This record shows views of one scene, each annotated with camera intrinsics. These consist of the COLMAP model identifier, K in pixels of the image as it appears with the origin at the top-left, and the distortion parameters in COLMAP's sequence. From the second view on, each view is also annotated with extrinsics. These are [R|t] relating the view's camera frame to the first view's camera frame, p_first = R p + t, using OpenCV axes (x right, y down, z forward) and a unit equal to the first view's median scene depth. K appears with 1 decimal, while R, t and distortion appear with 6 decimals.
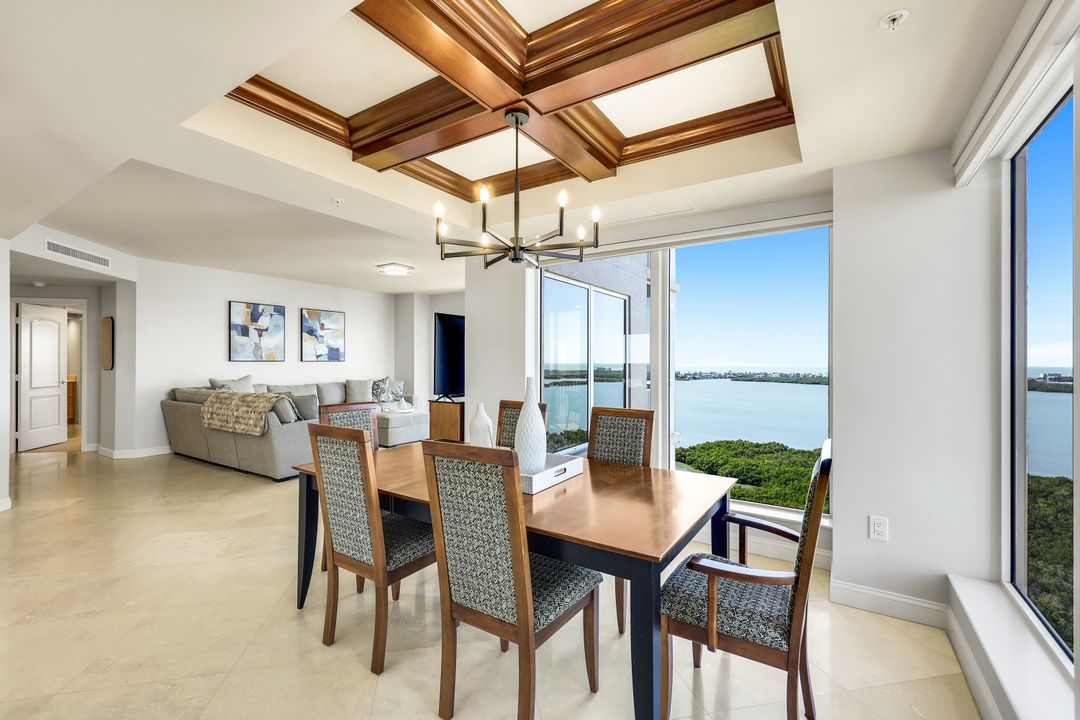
lens RADIAL K [[474.3, 0, 539.5], [0, 474.3, 358.5], [0, 0, 1]] dist [0.010863, 0.001438]
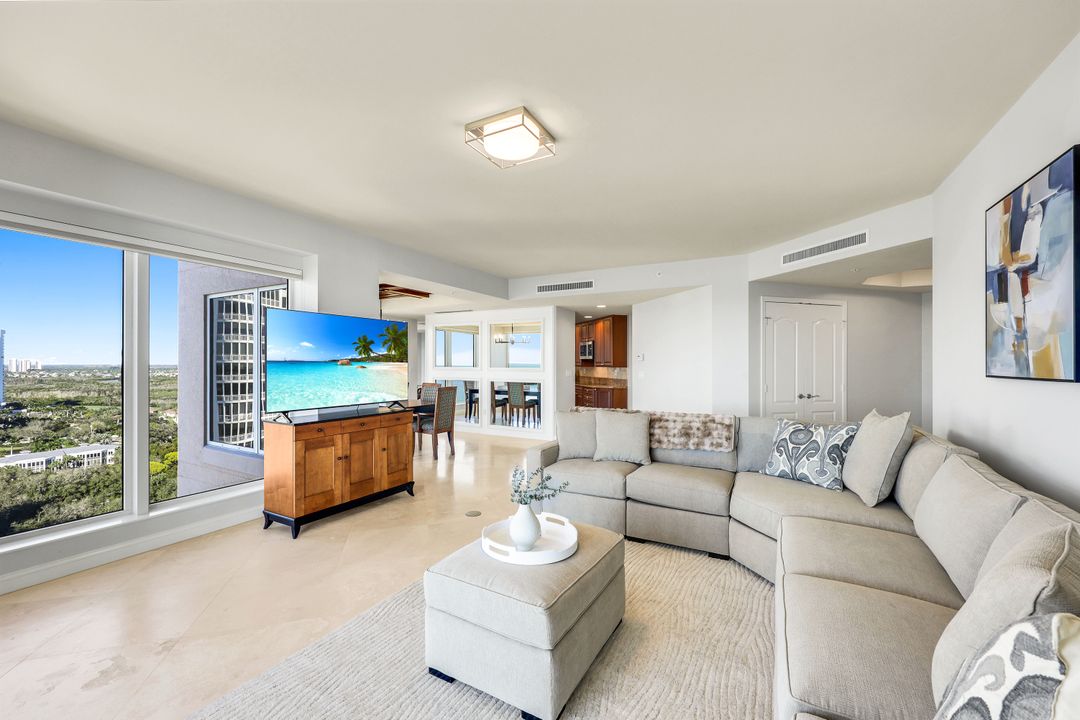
lens RADIAL K [[438.1, 0, 540.3], [0, 438.1, 361.5], [0, 0, 1]] dist [0.002300, -0.001210]
pose [[-0.997545, 0.002464, -0.069979, -0.252966], [0.003191, 0.999942, -0.010279, -0.002461], [0.069949, -0.010477, -0.997496, 1.161653]]
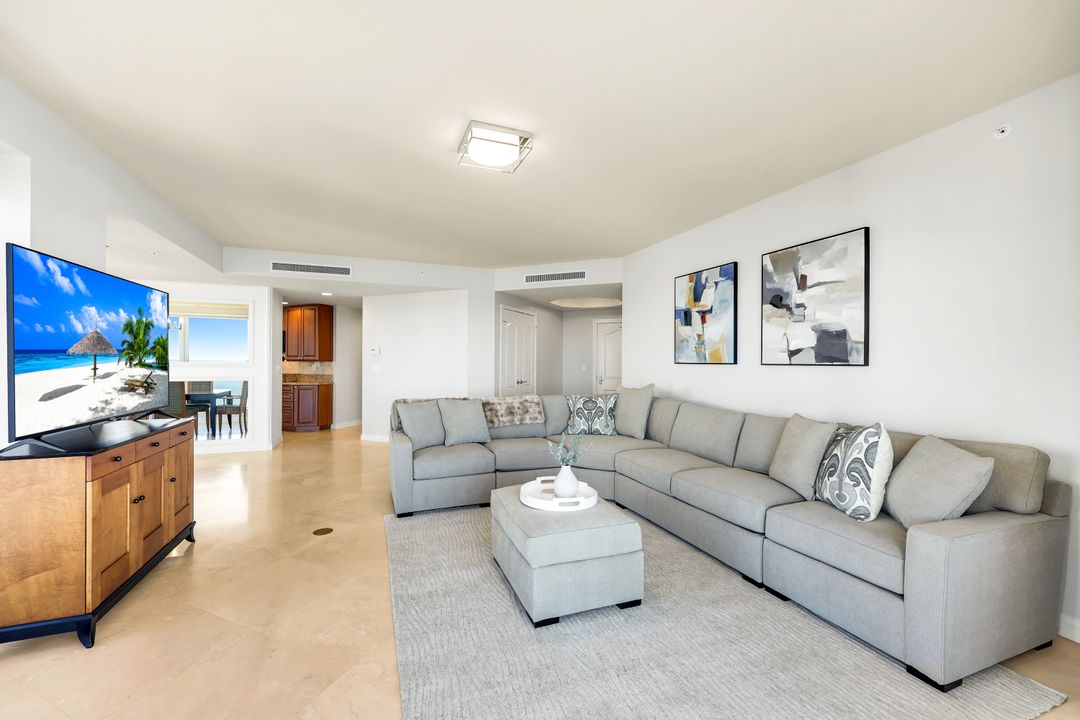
lens RADIAL K [[438.1, 0, 546.5], [0, 438.1, 357.2], [0, 0, 1]] dist [0.002300, -0.001210]
pose [[-0.580878, -0.004057, -0.813980, -0.009138], [0.003729, 0.999964, -0.007645, 0.001396], [0.813982, -0.007477, -0.580842, 1.083557]]
